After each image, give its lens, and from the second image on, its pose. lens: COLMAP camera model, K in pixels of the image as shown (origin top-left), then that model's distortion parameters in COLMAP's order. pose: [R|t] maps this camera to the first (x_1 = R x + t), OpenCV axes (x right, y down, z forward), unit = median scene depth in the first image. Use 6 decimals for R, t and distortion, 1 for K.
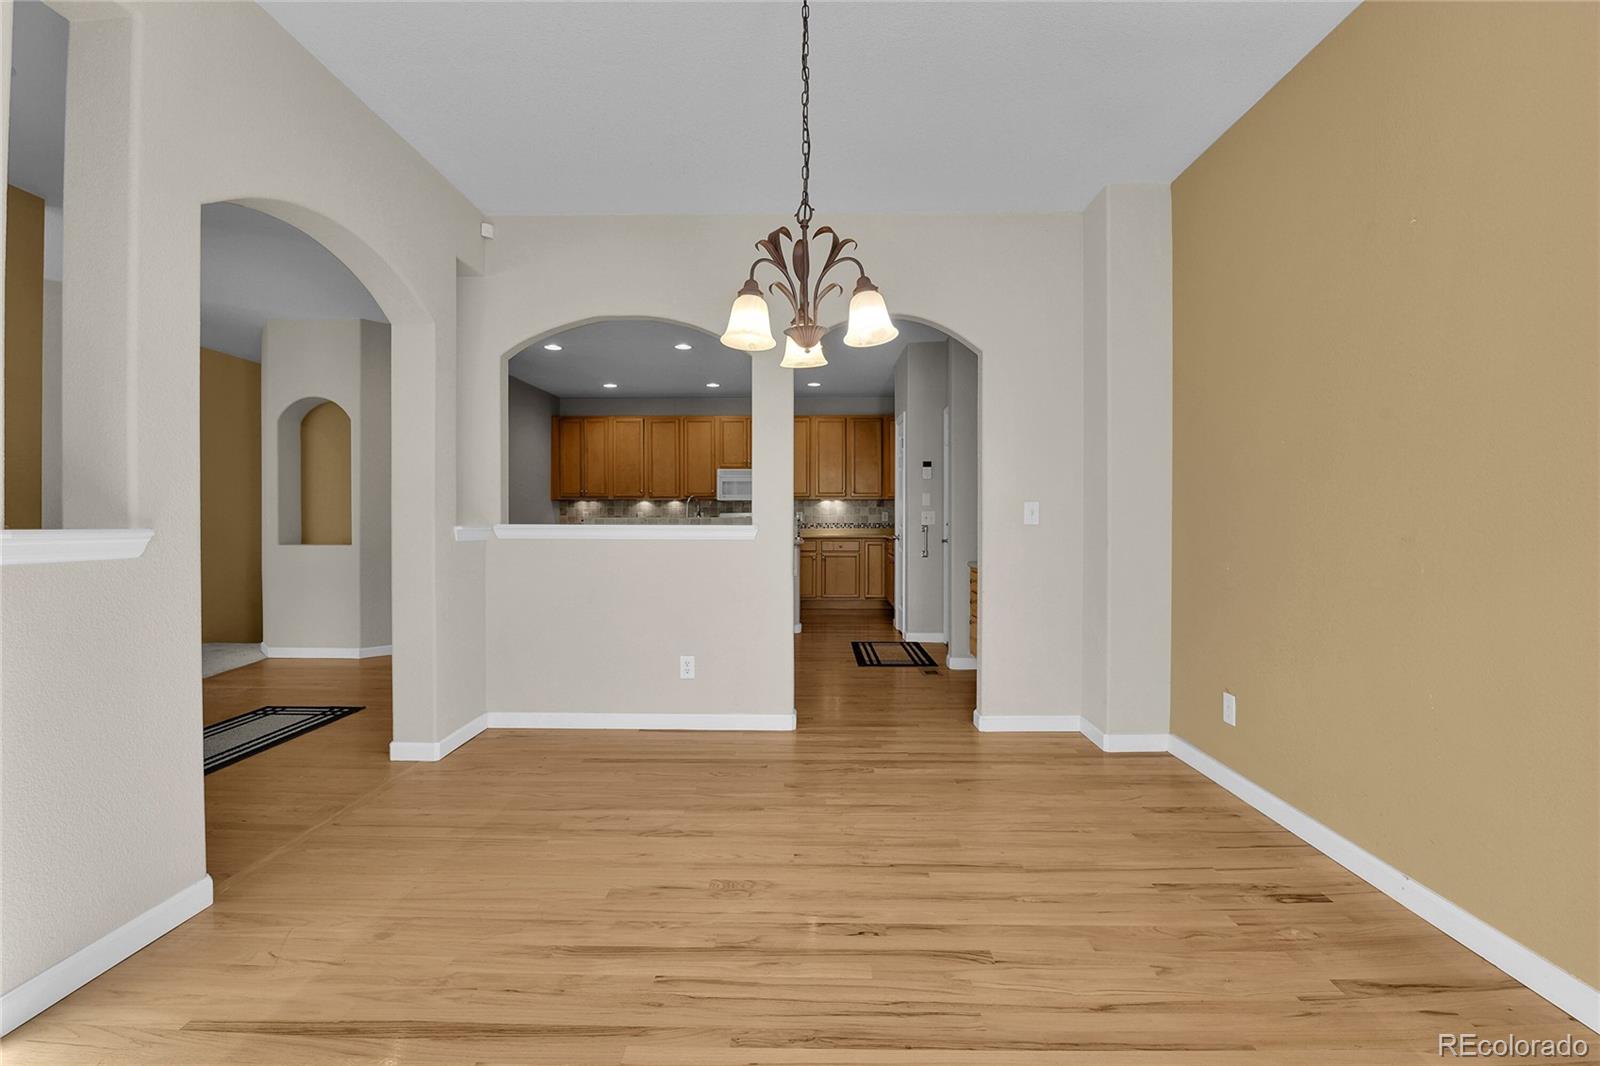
lens RADIAL K [[695.8, 0, 801.3], [0, 695.8, 520.2], [0, 0, 1]] dist [-0.001111, -0.000130]
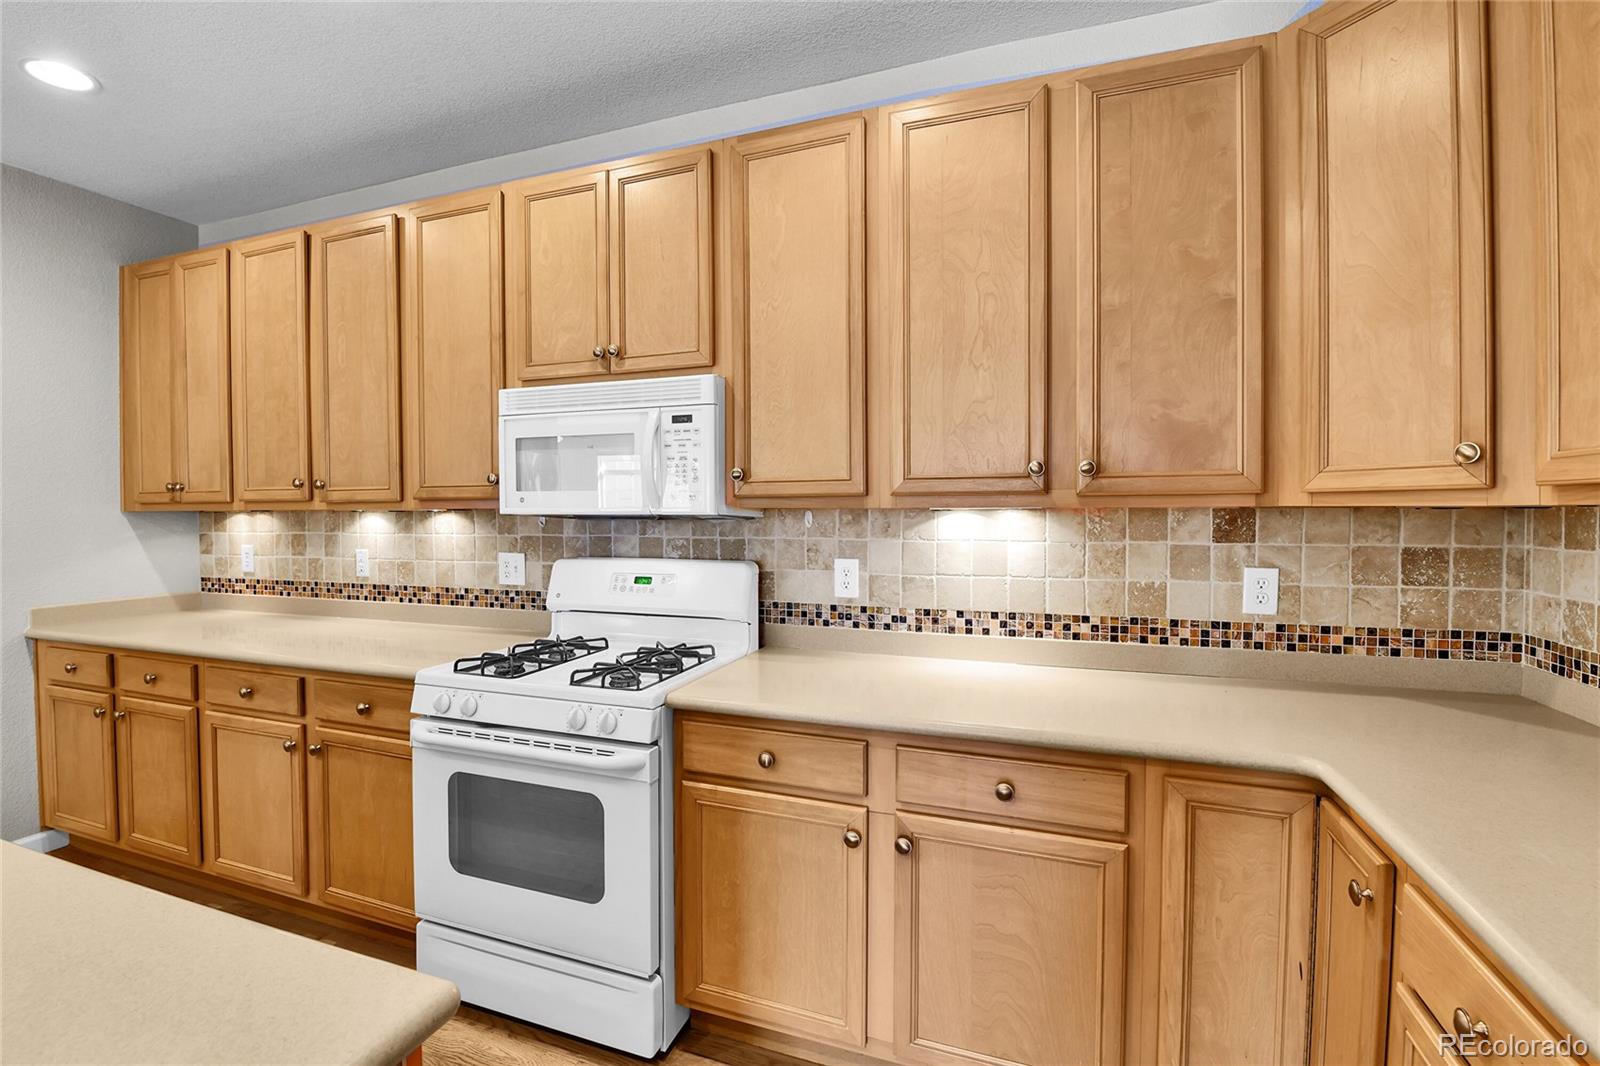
lens RADIAL K [[695.8, 0, 801.3], [0, 695.8, 520.2], [0, 0, 1]] dist [-0.001111, -0.000130]
pose [[0.946429, 0.002553, -0.322901, 0.062159], [0.000330, 0.999961, 0.008874, -0.028670], [0.322911, -0.008505, 0.946391, 0.798022]]
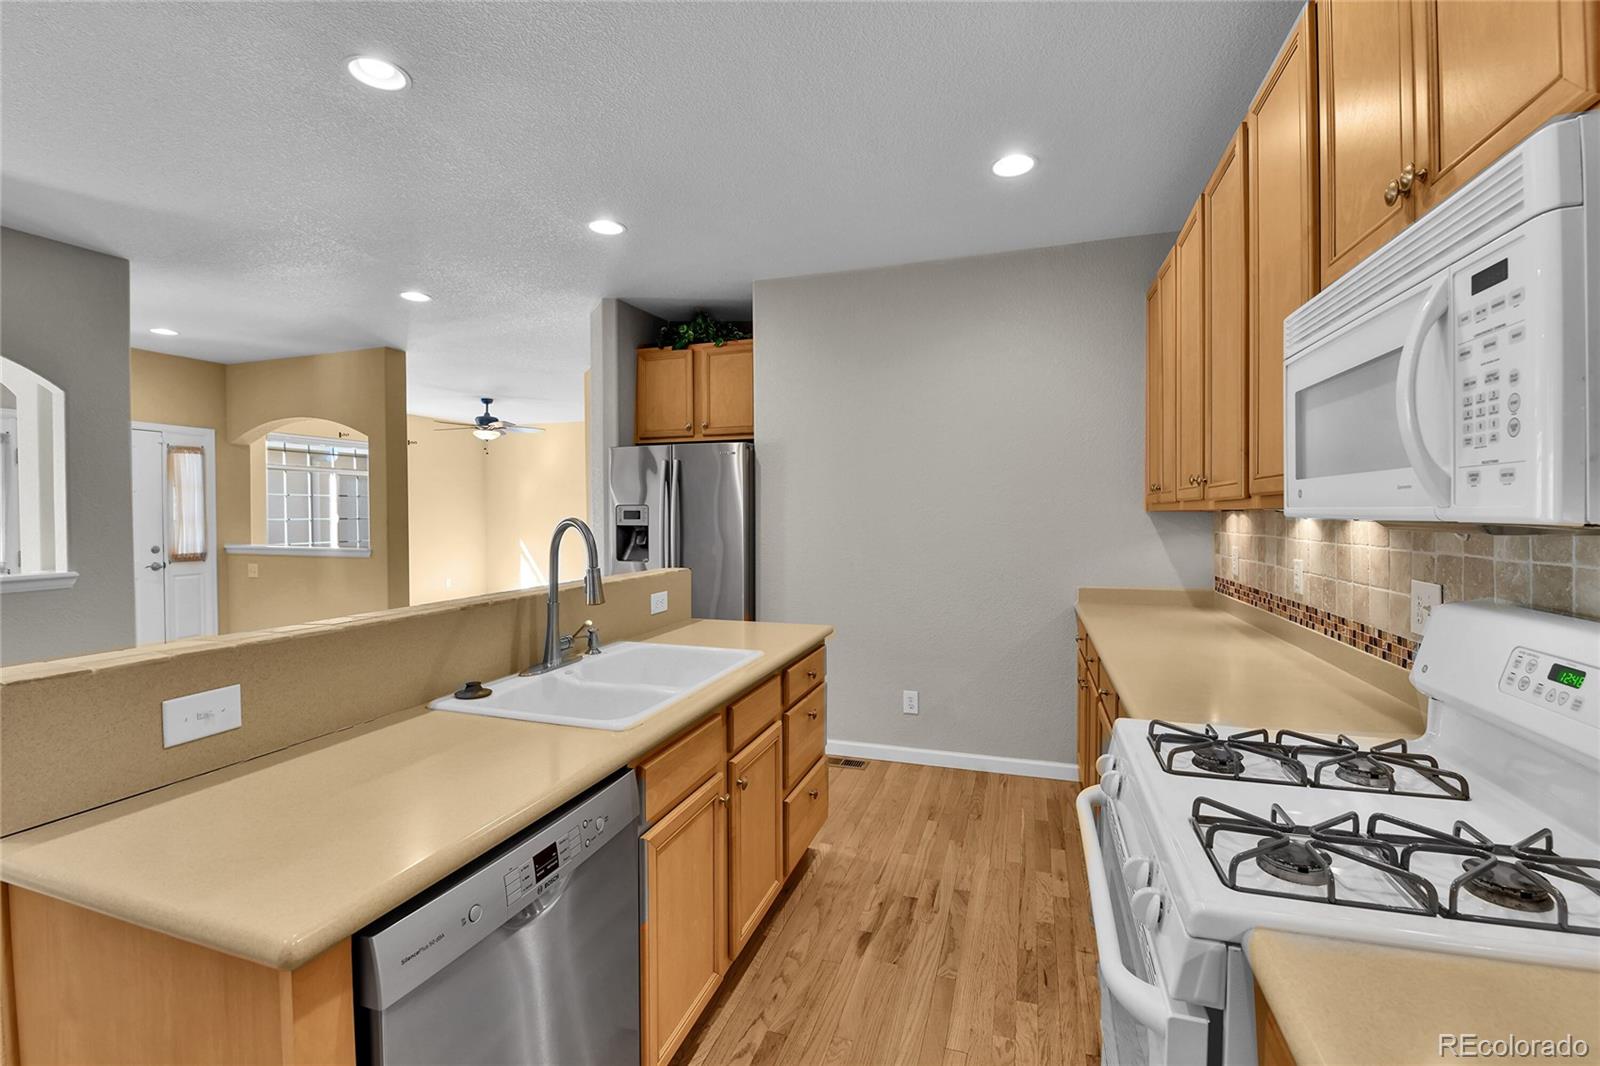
lens RADIAL K [[695.8, 0, 801.3], [0, 695.8, 520.2], [0, 0, 1]] dist [-0.001111, -0.000130]
pose [[-0.304768, 0.012544, -0.952344, 0.063118], [-0.001261, 0.999907, 0.013574, -0.029880], [0.952426, 0.005338, -0.304724, 0.942106]]
